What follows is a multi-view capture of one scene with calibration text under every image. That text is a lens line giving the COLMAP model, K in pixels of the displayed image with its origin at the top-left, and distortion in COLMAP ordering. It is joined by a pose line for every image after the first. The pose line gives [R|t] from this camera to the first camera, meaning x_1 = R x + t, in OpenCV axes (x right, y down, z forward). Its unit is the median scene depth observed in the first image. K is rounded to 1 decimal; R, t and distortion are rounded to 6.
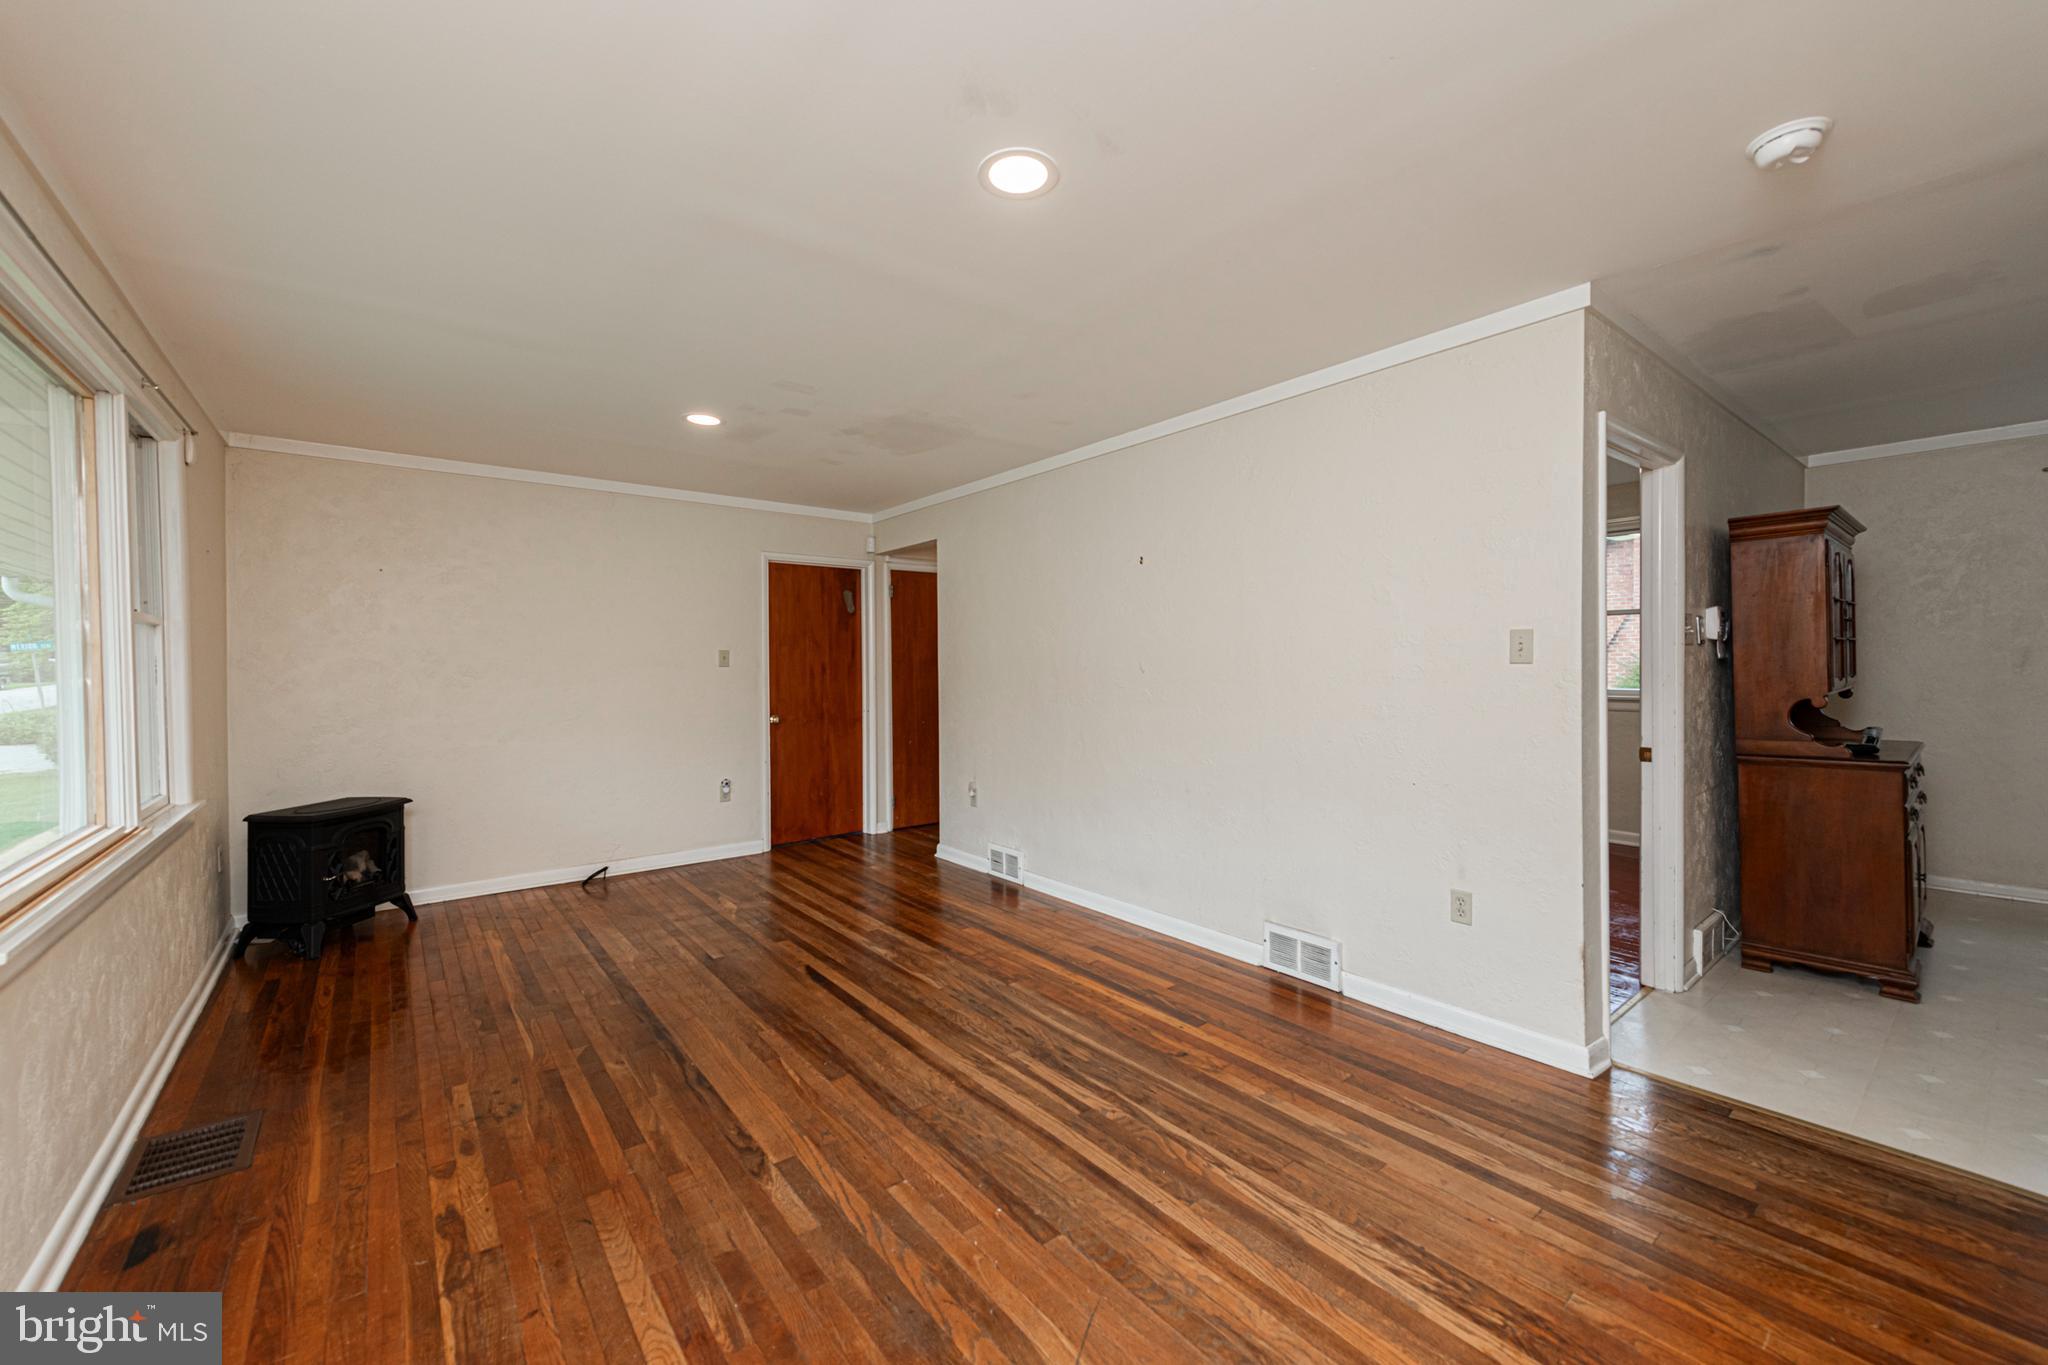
lens RADIAL K [[812.6, 0, 1024.7], [0, 812.6, 674.1], [0, 0, 1]] dist [0.001469, 0.000118]
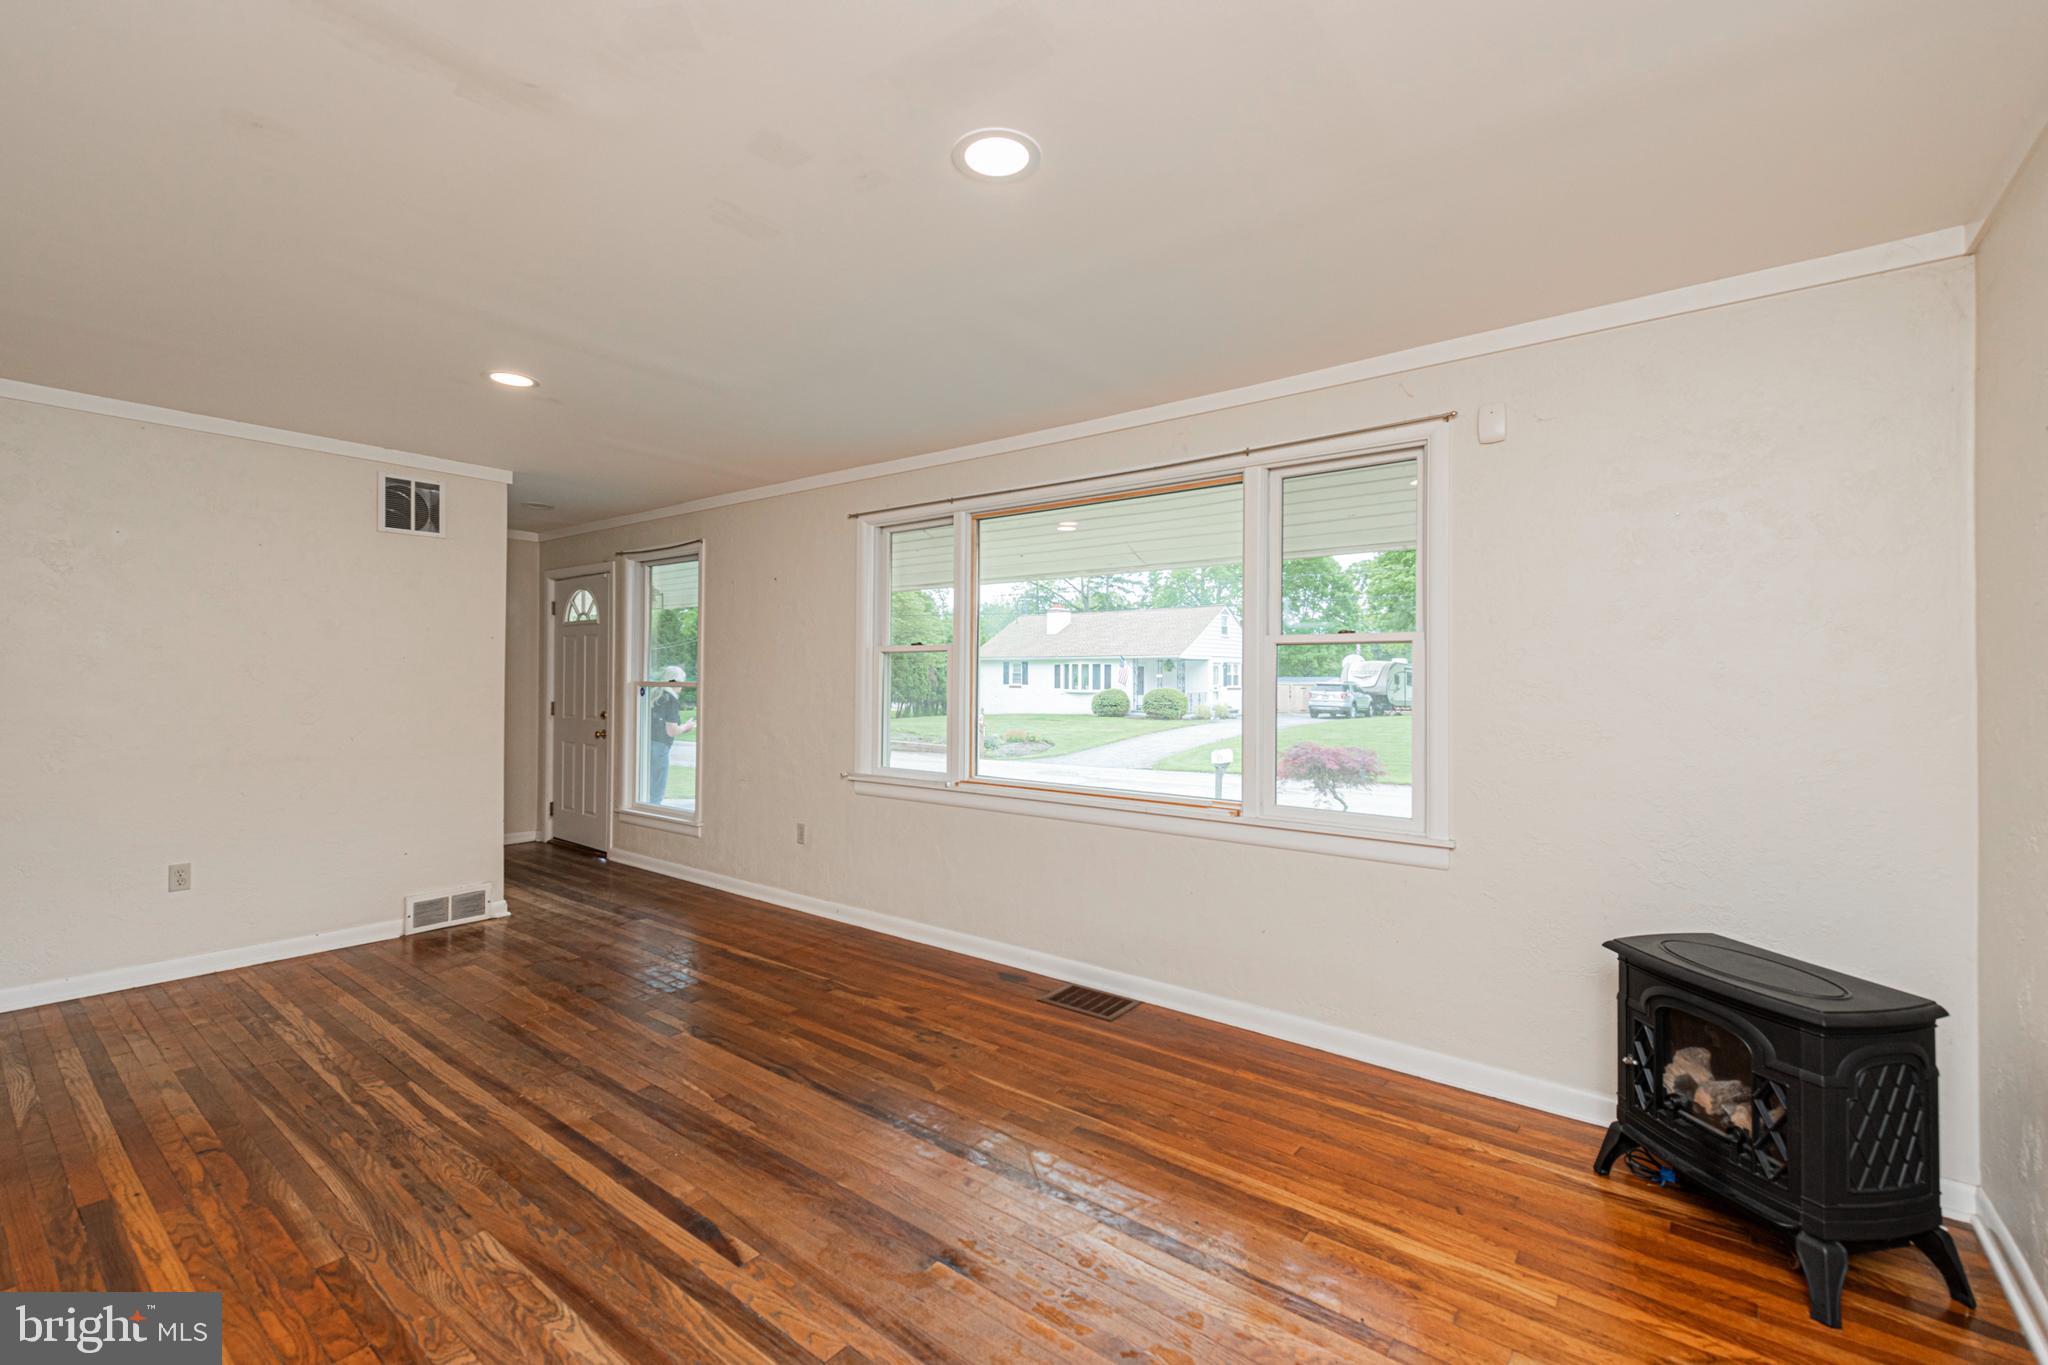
lens RADIAL K [[885.1, 0, 1022.0], [0, 885.1, 675.1], [0, 0, 1]] dist [-0.002189, -0.000926]
pose [[-0.970348, -0.001352, -0.241709, -0.428888], [-0.005042, 0.999880, 0.014645, -0.040546], [0.241661, 0.015429, -0.970238, 2.224257]]
